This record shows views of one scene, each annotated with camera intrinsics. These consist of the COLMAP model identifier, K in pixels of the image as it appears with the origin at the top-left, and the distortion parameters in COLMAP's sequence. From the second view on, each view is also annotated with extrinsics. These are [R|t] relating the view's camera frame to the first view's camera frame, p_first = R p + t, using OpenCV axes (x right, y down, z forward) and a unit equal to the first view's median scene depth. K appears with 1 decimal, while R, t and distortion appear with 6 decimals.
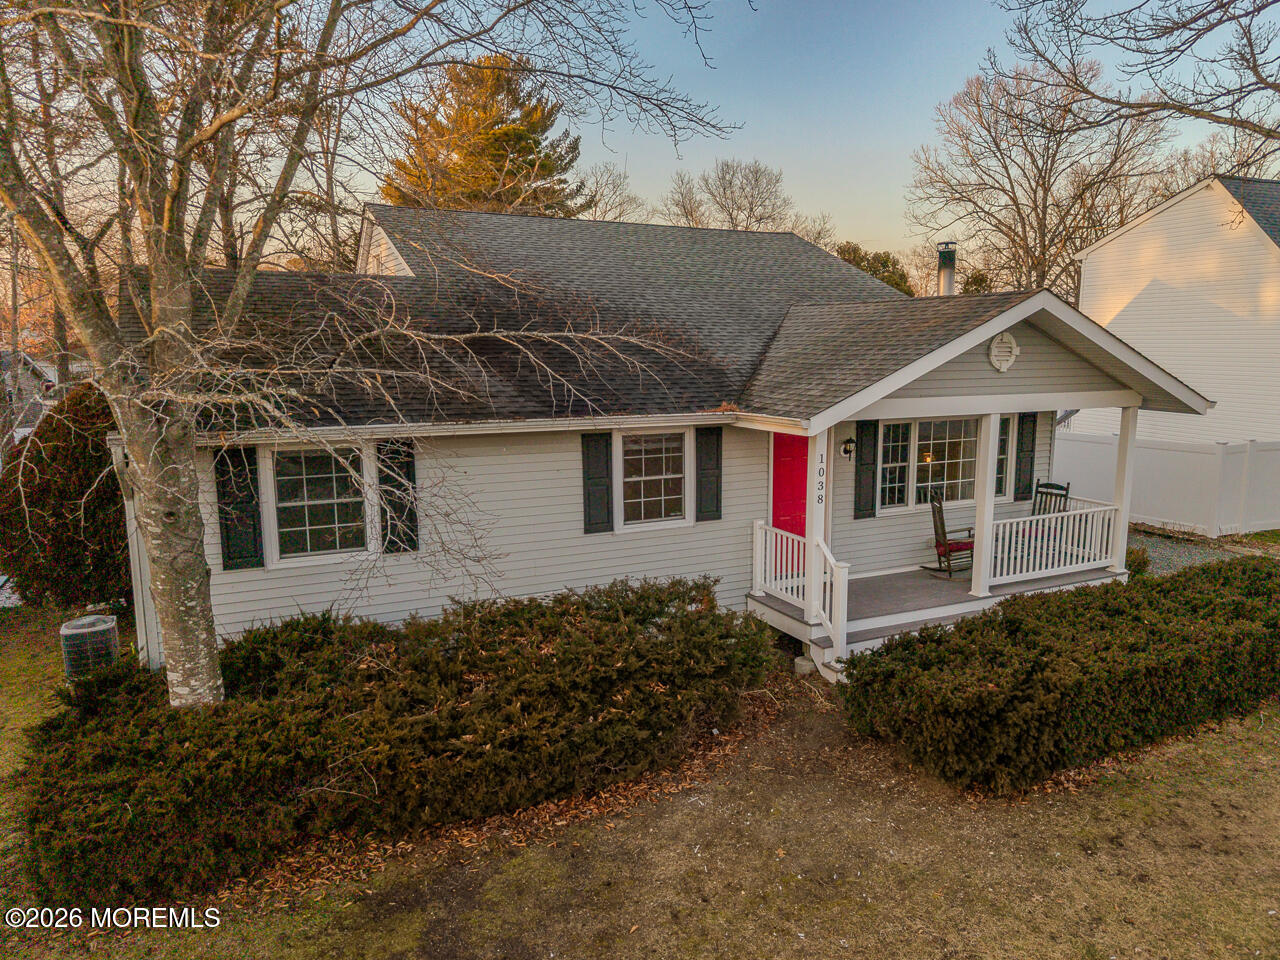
lens RADIAL K [[935.2, 0, 595.2], [0, 935.2, 476.0], [0, 0, 1]] dist [-0.000296, 0.004219]
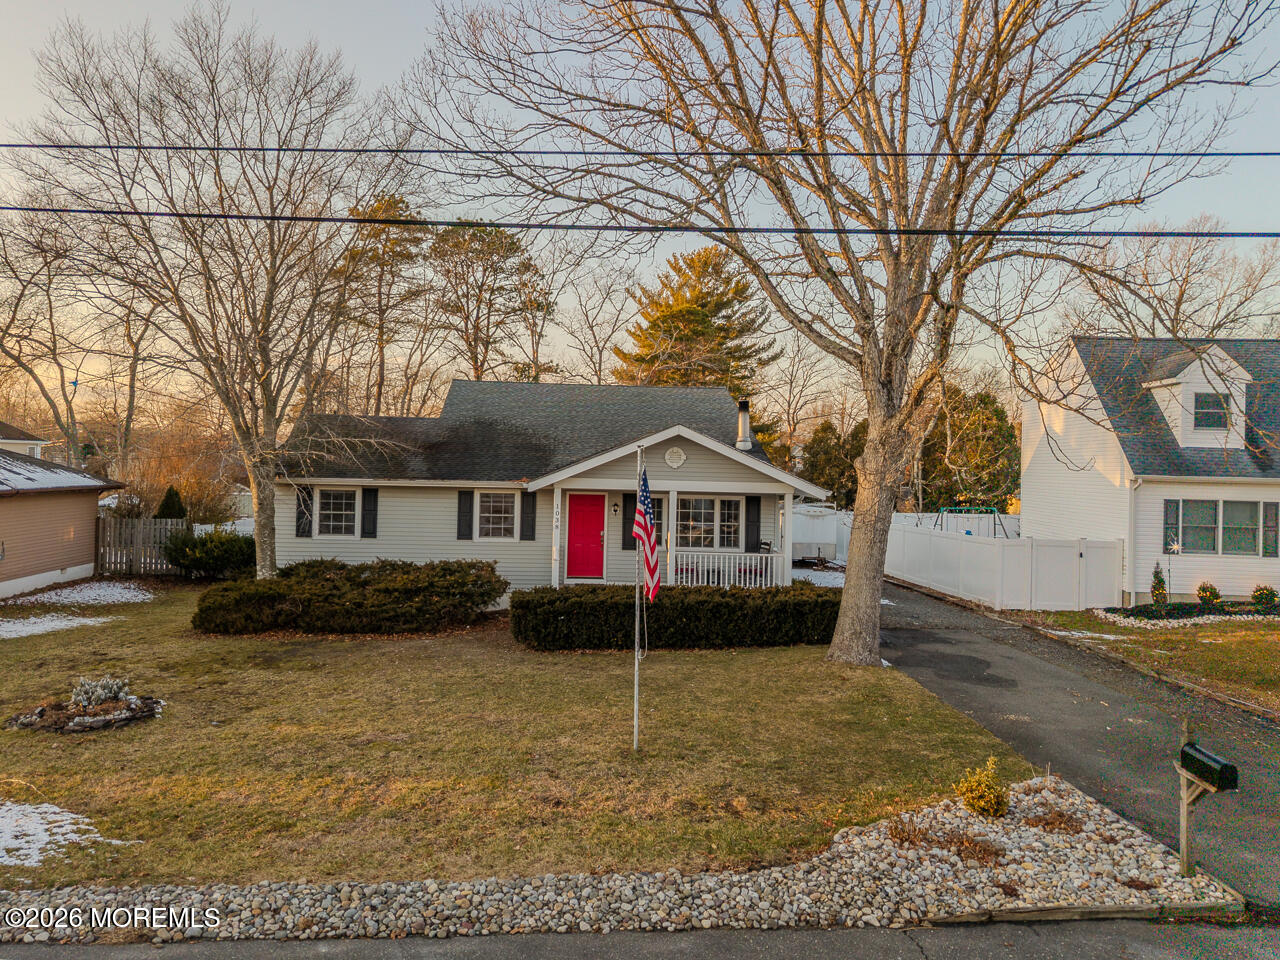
lens RADIAL K [[935.2, 0, 595.2], [0, 935.2, 476.0], [0, 0, 1]] dist [-0.000296, 0.004219]
pose [[0.908633, 0.024573, -0.416873, 1.123169], [-0.082944, 0.988998, -0.122491, 0.150909], [0.409276, 0.145876, 0.900674, -0.759892]]
